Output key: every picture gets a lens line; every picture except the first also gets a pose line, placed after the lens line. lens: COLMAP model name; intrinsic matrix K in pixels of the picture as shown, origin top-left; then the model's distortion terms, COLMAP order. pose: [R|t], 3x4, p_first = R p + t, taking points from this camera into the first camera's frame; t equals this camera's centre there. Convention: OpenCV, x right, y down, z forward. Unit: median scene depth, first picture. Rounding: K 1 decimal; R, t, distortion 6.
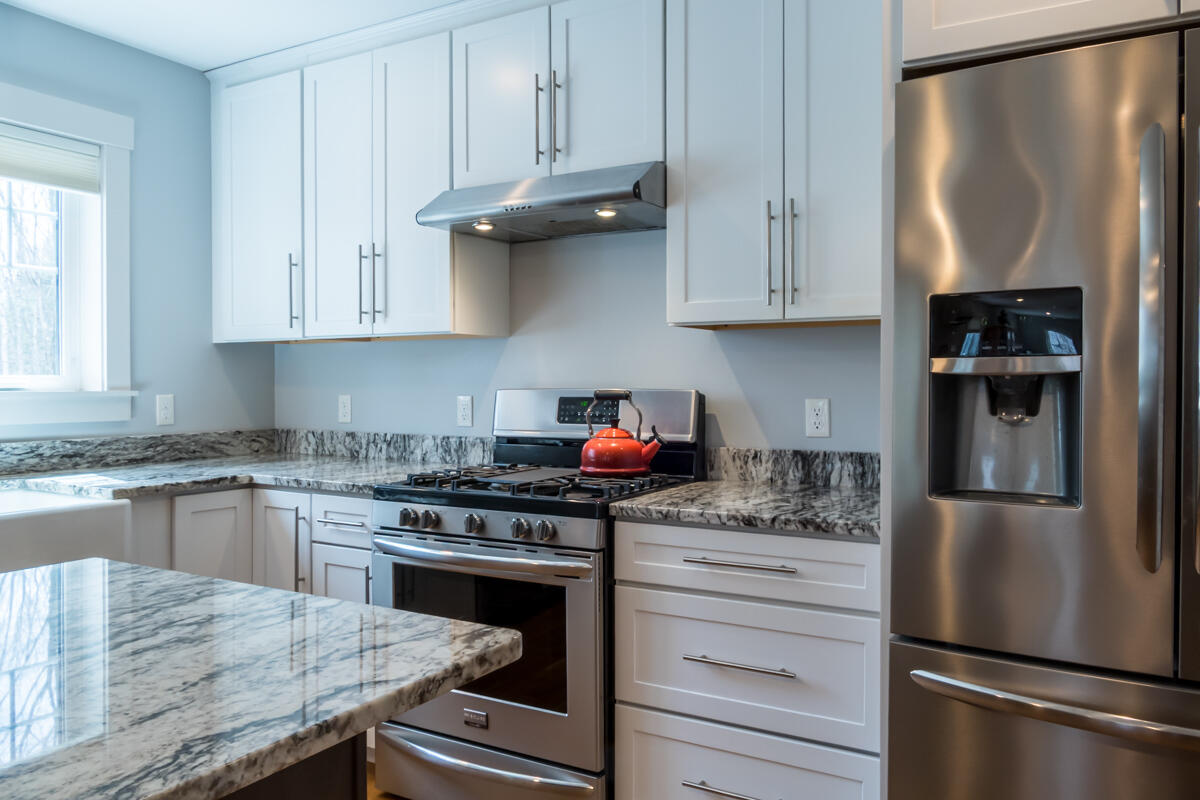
lens RADIAL K [[874.8, 0, 604.6], [0, 874.8, 393.1], [0, 0, 1]] dist [-0.005275, -0.002062]
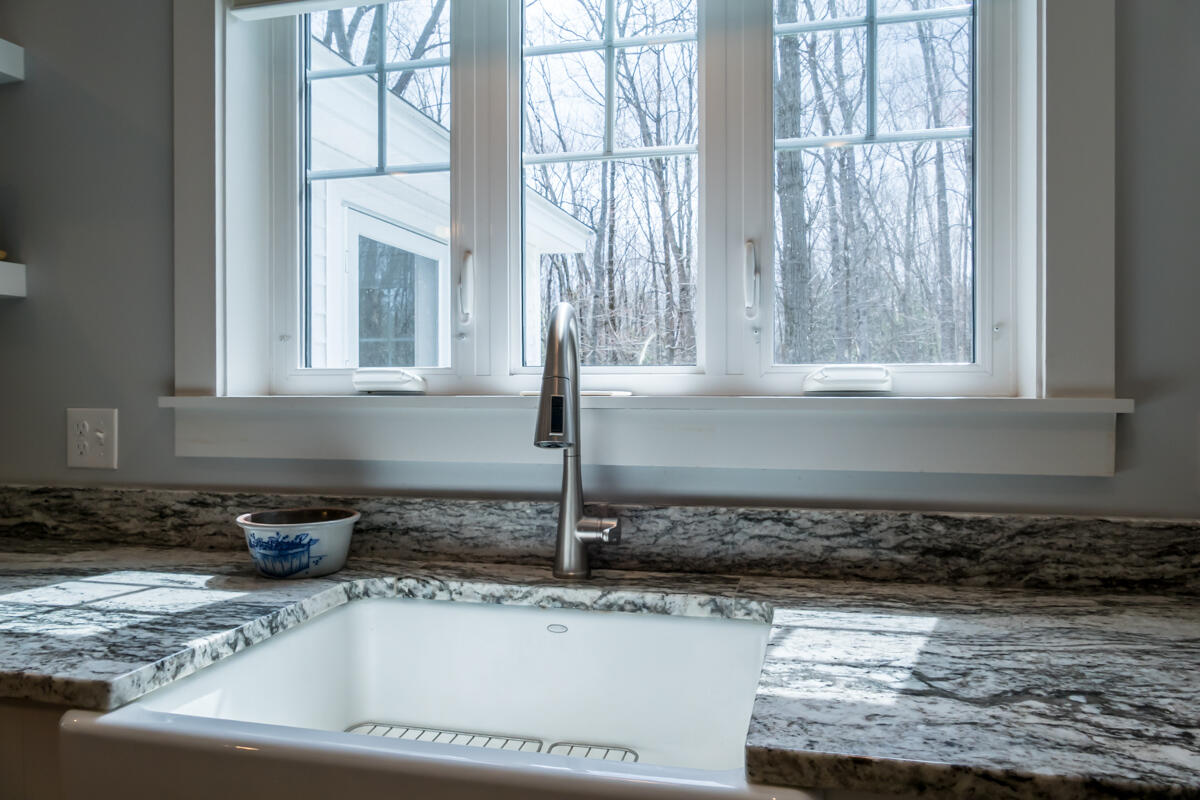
lens RADIAL K [[874.8, 0, 604.6], [0, 874.8, 393.1], [0, 0, 1]] dist [-0.005275, -0.002062]
pose [[0.260924, 0.006086, -0.965340, -0.344184], [-0.007597, 0.999962, 0.004251, -0.007226], [0.965329, 0.006225, 0.260960, 1.011790]]
